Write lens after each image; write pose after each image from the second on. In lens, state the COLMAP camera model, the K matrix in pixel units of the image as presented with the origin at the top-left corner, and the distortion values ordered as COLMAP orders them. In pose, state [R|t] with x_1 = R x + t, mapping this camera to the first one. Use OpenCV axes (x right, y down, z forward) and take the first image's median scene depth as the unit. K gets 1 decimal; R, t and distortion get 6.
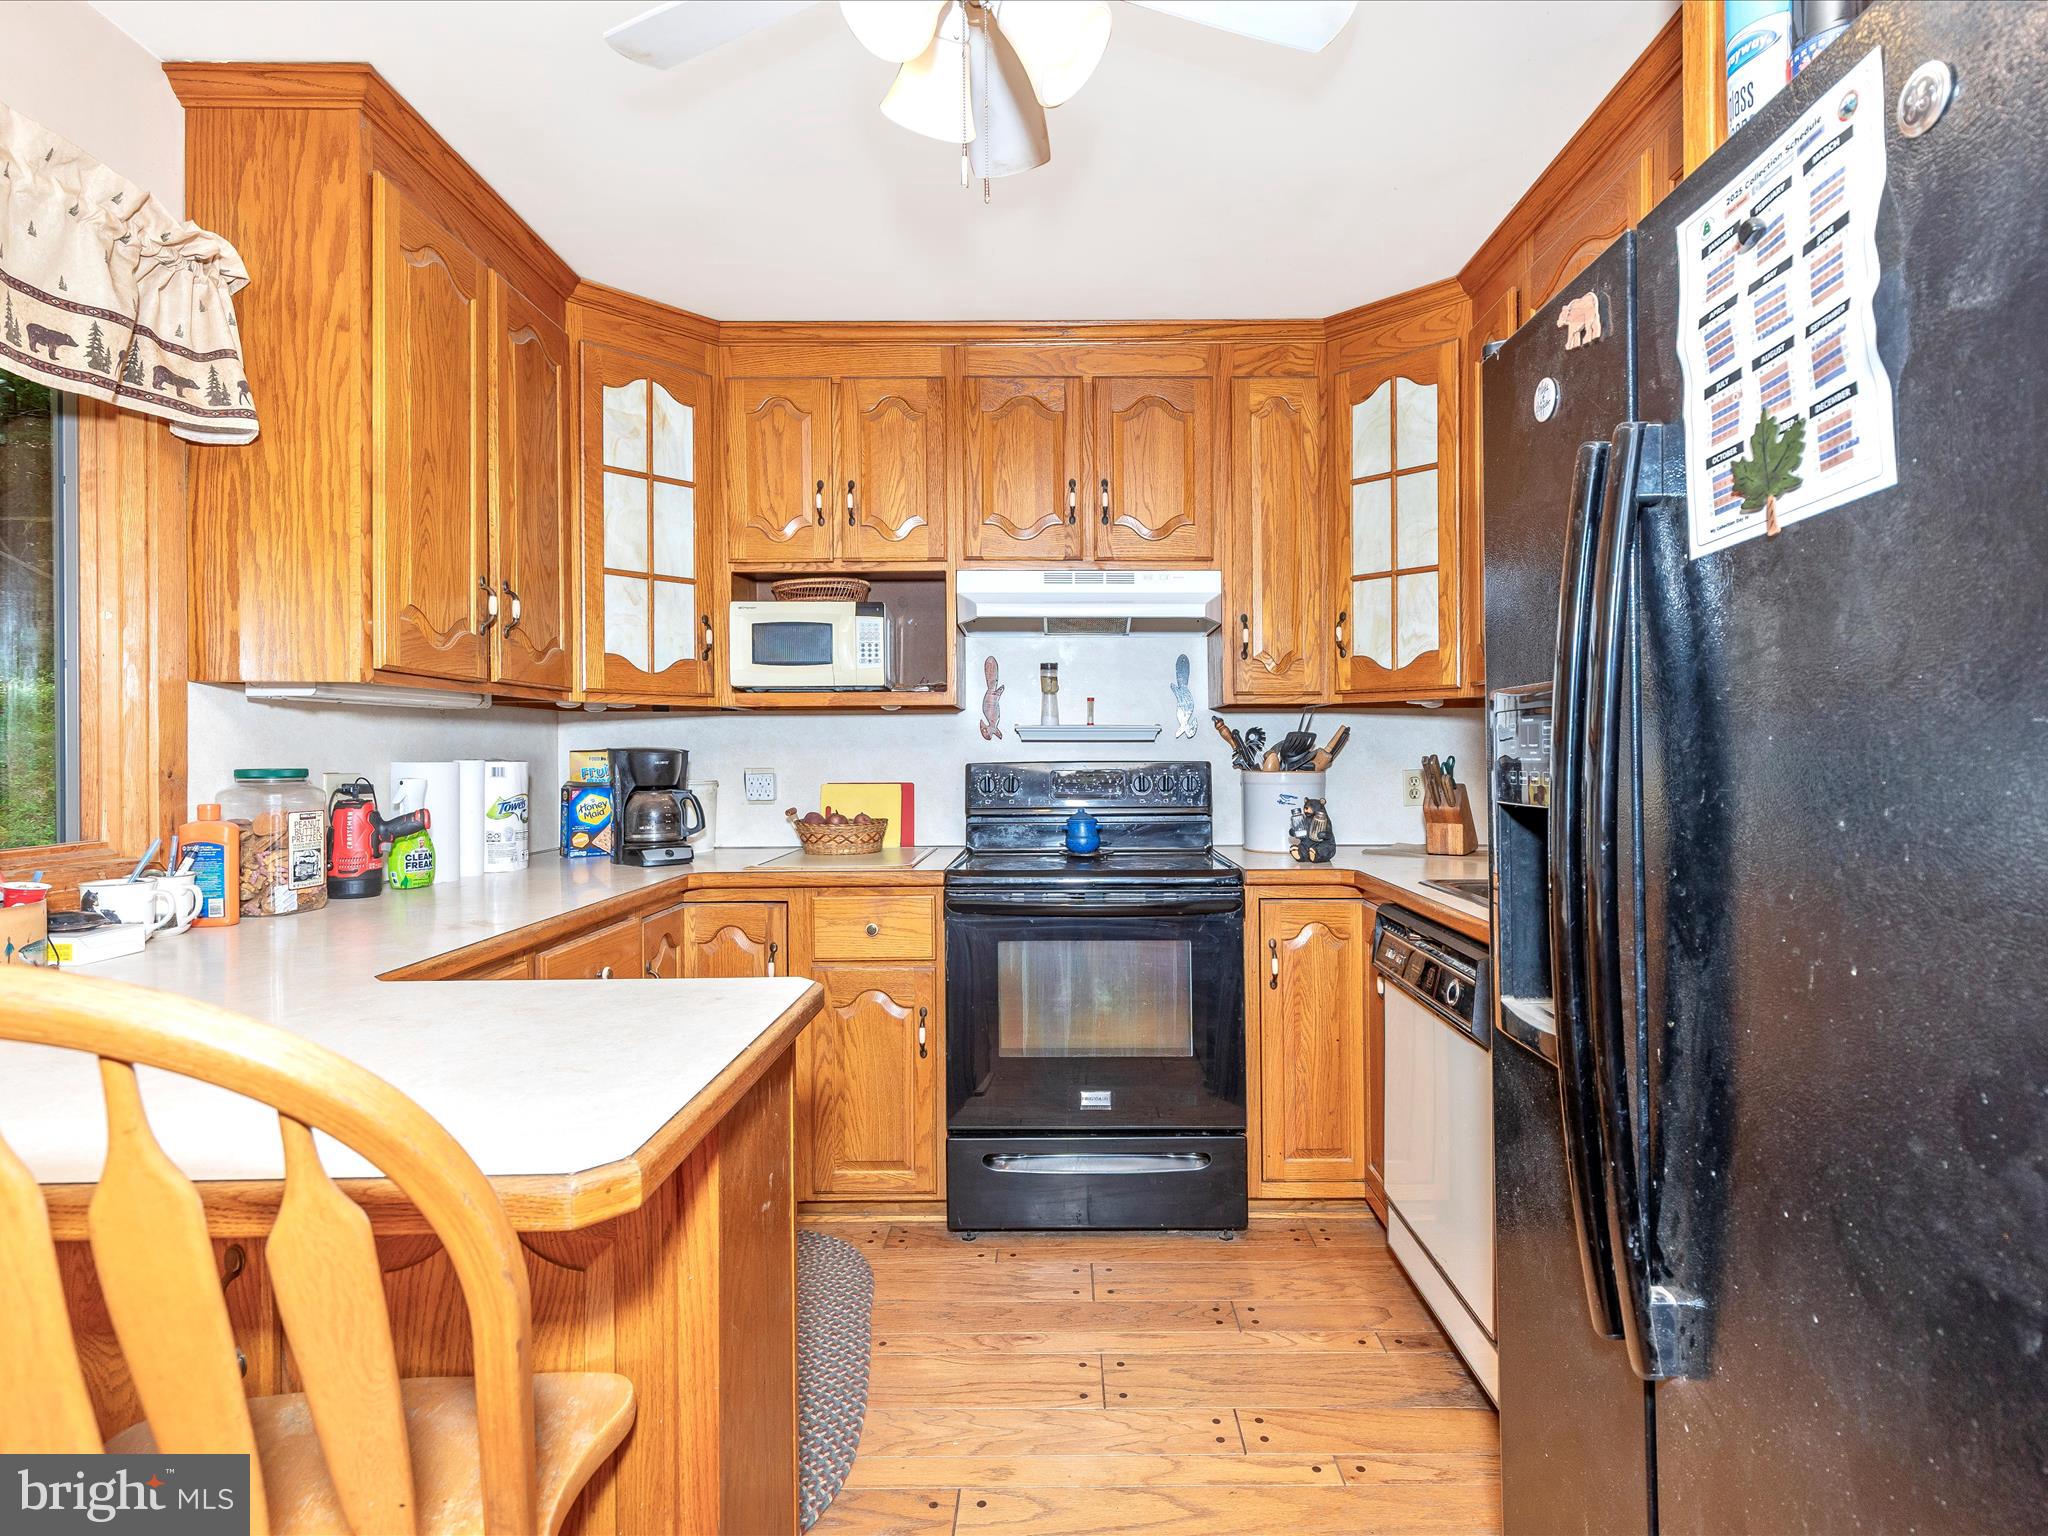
lens RADIAL K [[1020.1, 0, 1032.4], [0, 1020.1, 764.2], [0, 0, 1]] dist [0.003324, -0.001566]
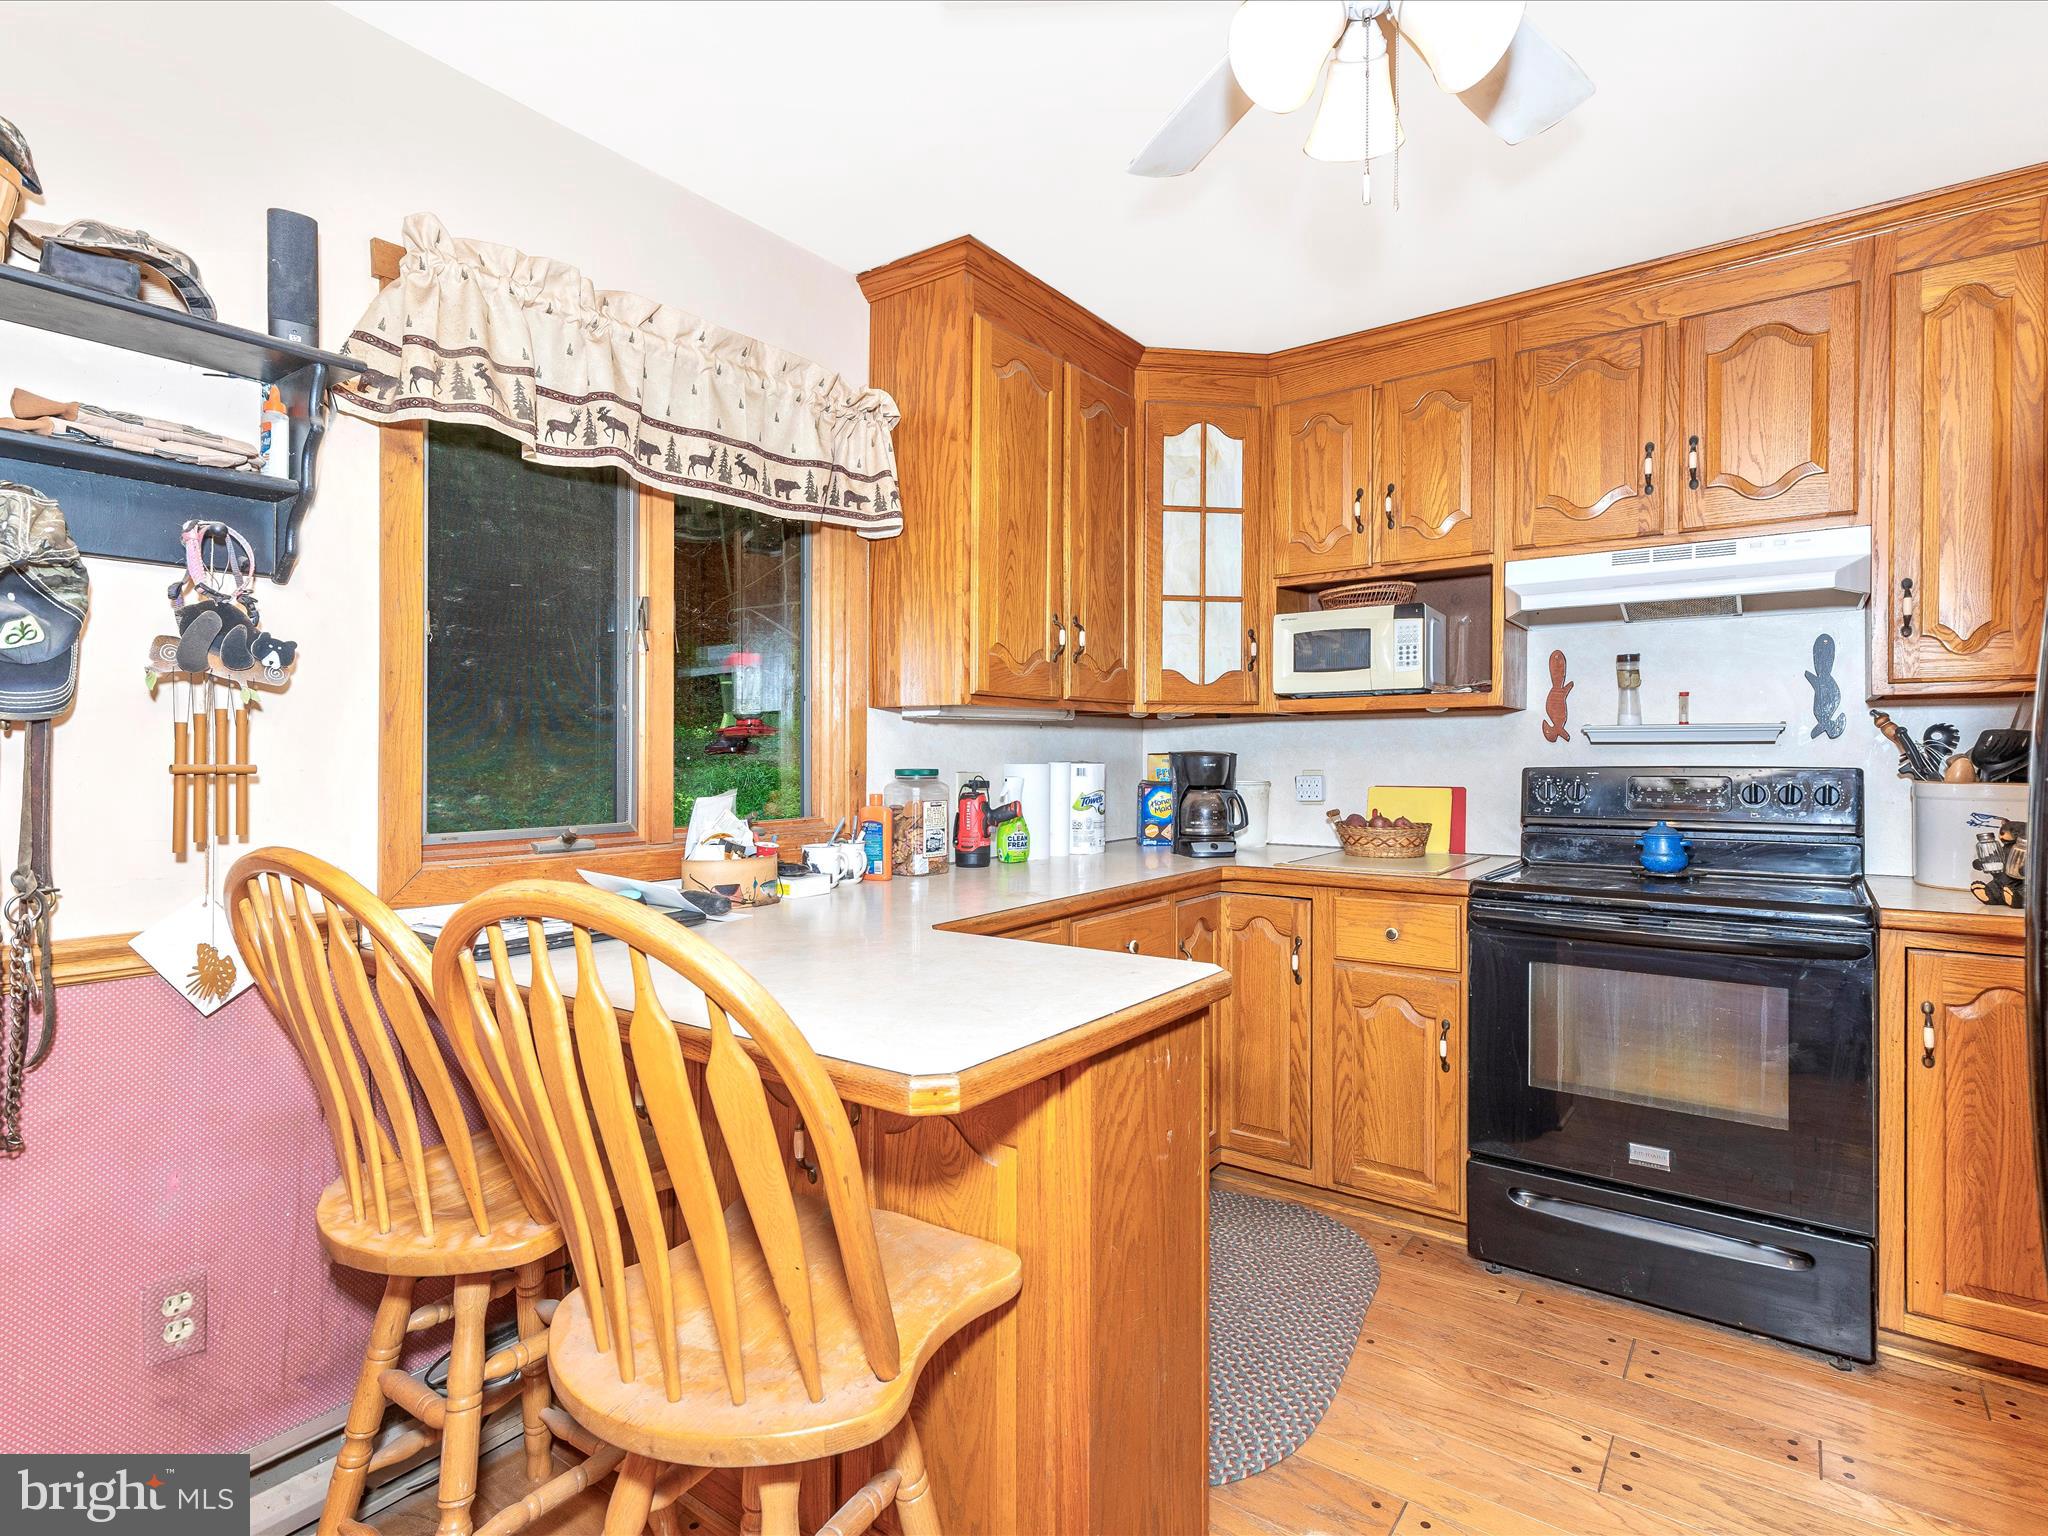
lens RADIAL K [[991.1, 0, 1024.0], [0, 991.1, 768.0], [0, 0, 1]] dist [-0.000496, -0.001042]
pose [[0.813719, 0.009050, -0.581189, 0.111084], [-0.005609, 0.999954, 0.007718, -0.006059], [0.581232, -0.003020, 0.813732, 0.001103]]
